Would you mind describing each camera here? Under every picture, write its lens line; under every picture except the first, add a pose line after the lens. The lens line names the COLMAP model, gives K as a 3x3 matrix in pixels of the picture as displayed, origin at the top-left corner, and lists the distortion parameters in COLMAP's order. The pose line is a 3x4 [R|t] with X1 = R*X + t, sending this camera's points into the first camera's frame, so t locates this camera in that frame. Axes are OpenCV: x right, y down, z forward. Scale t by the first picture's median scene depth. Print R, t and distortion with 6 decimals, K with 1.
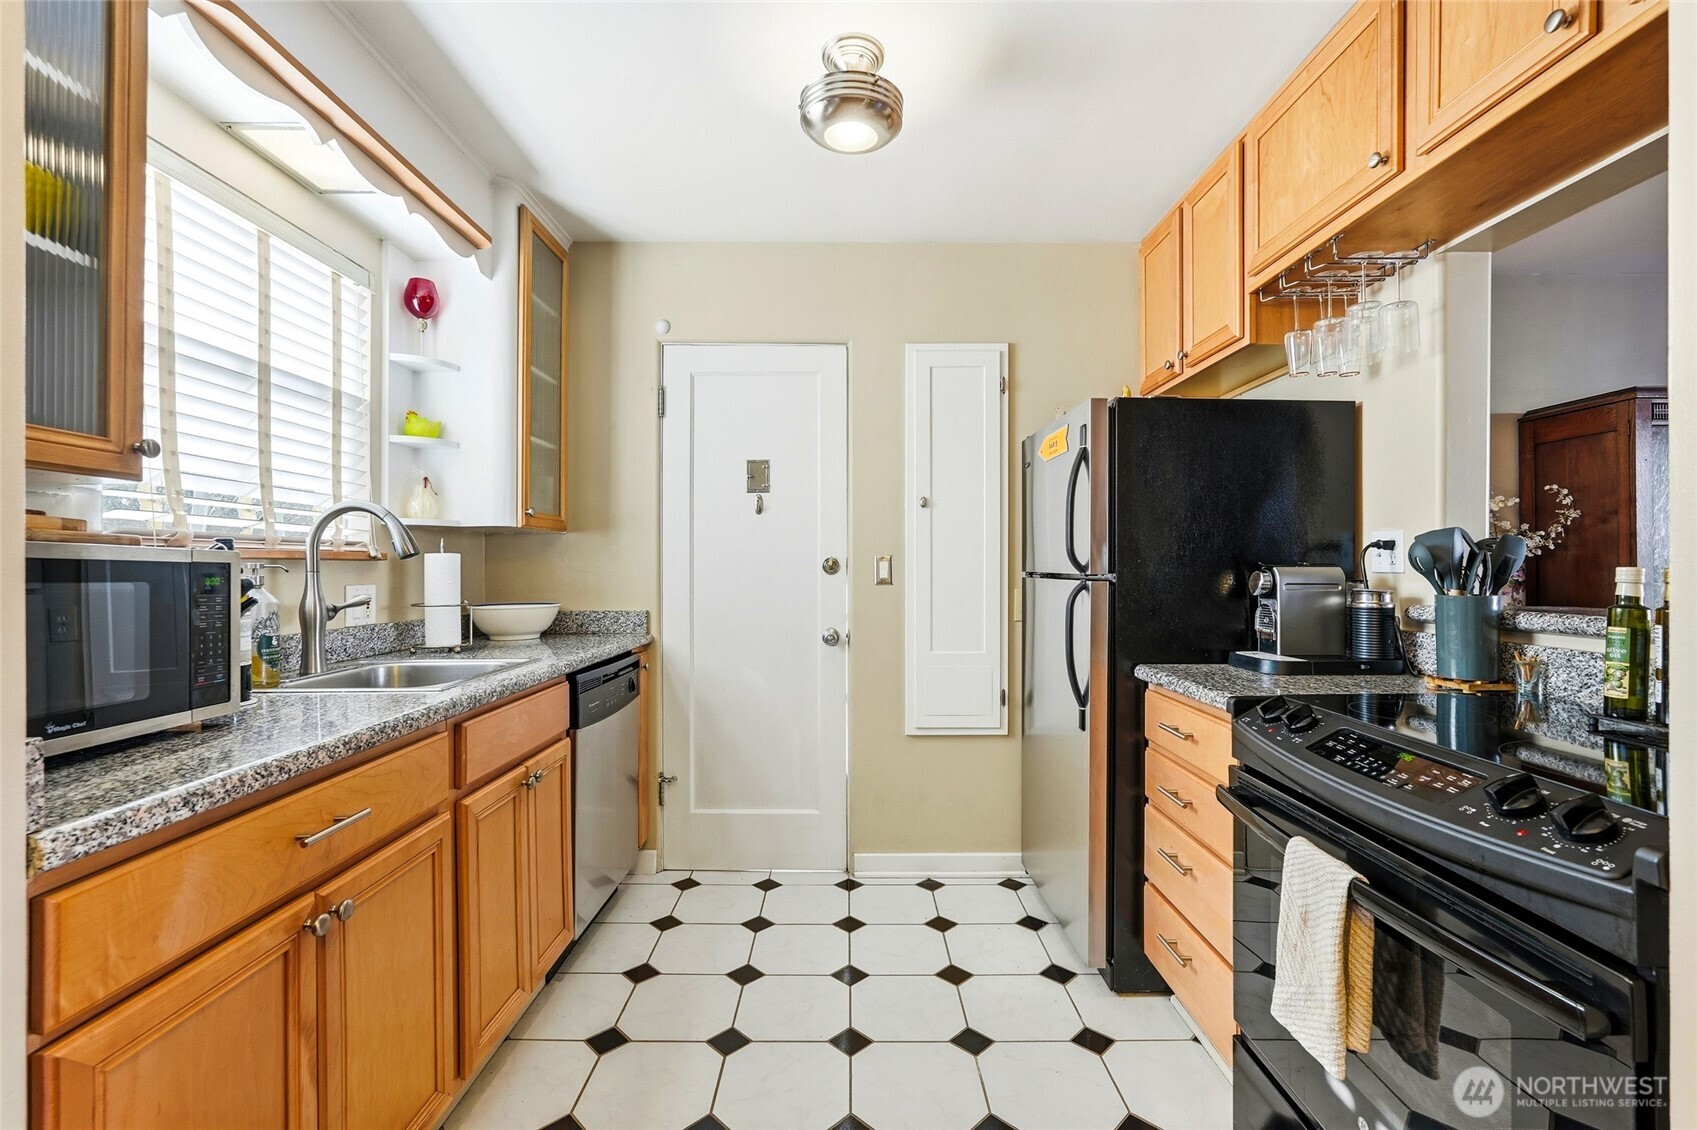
lens RADIAL K [[751.4, 0, 845.6], [0, 751.4, 560.8], [0, 0, 1]] dist [-0.010907, 0.000450]
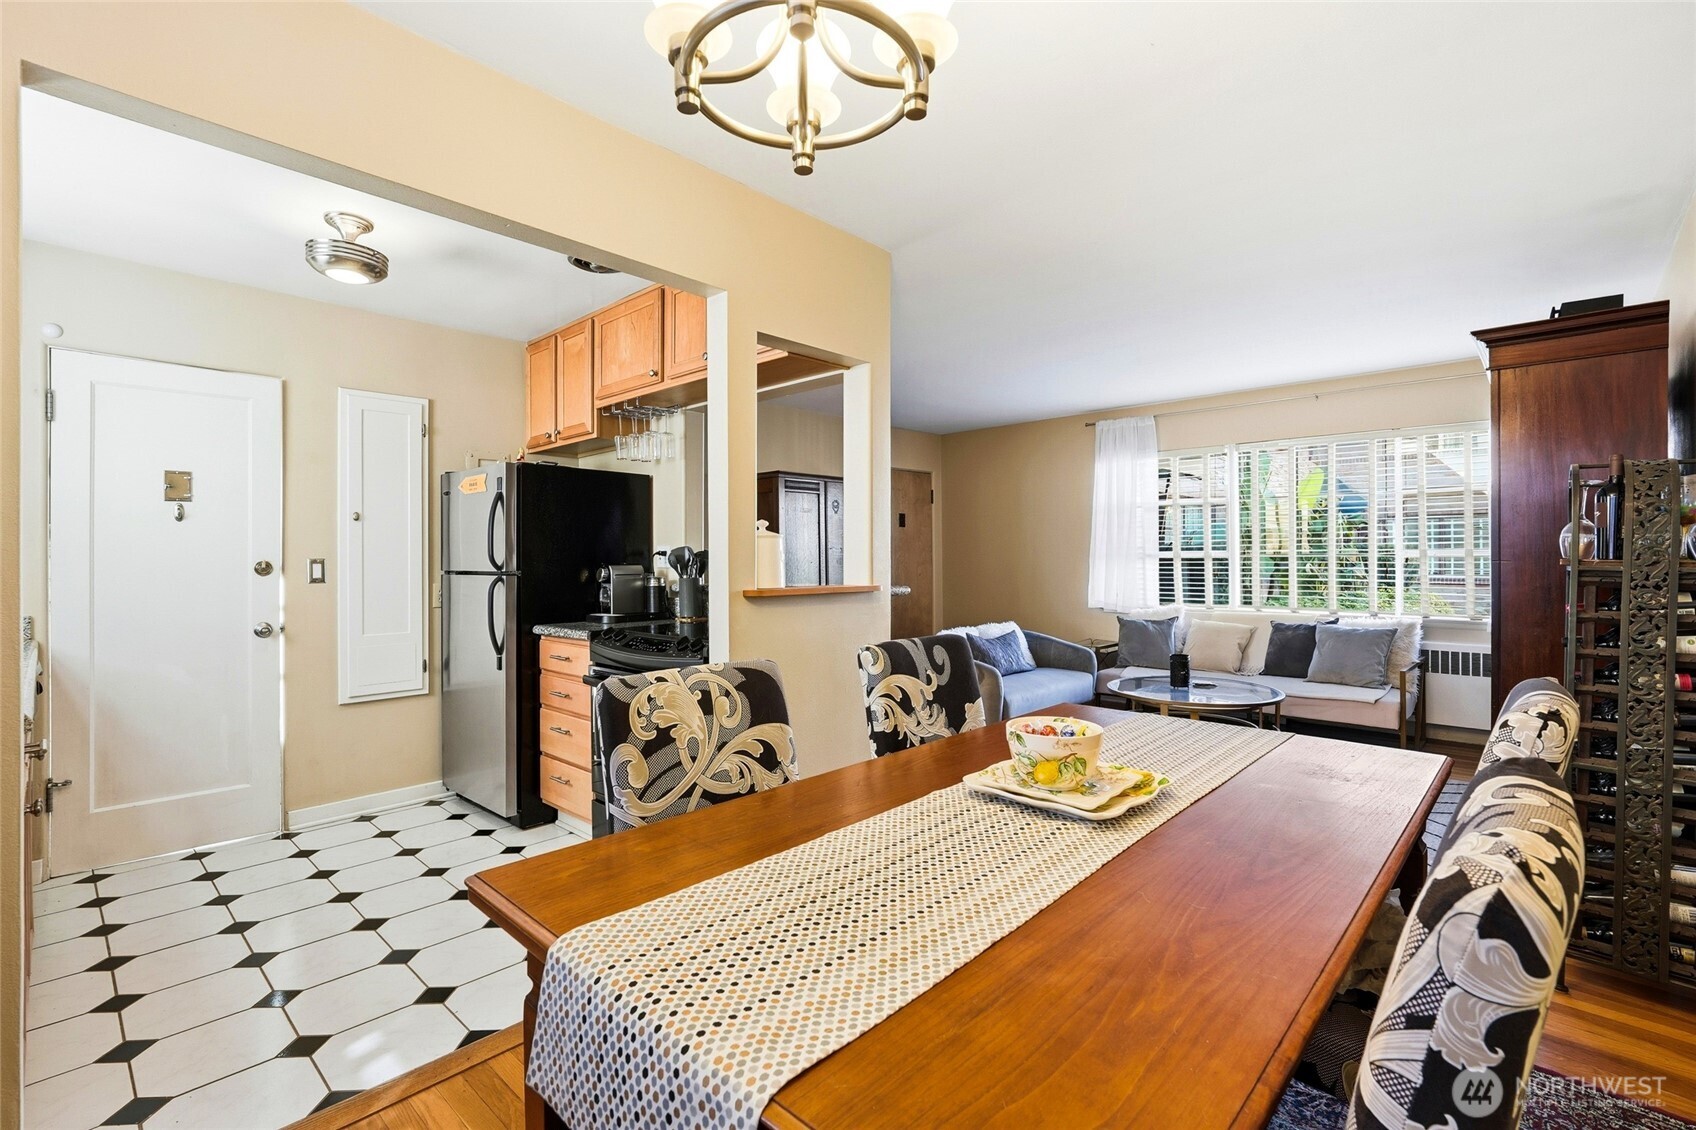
lens RADIAL K [[751.0, 0, 845.1], [0, 751.0, 560.8], [0, 0, 1]] dist [-0.010907, 0.000450]
pose [[0.685631, -0.007370, 0.727912, -0.334857], [0.003025, 0.999969, 0.007275, -0.013988], [-0.727943, -0.002786, 0.685632, -0.617426]]
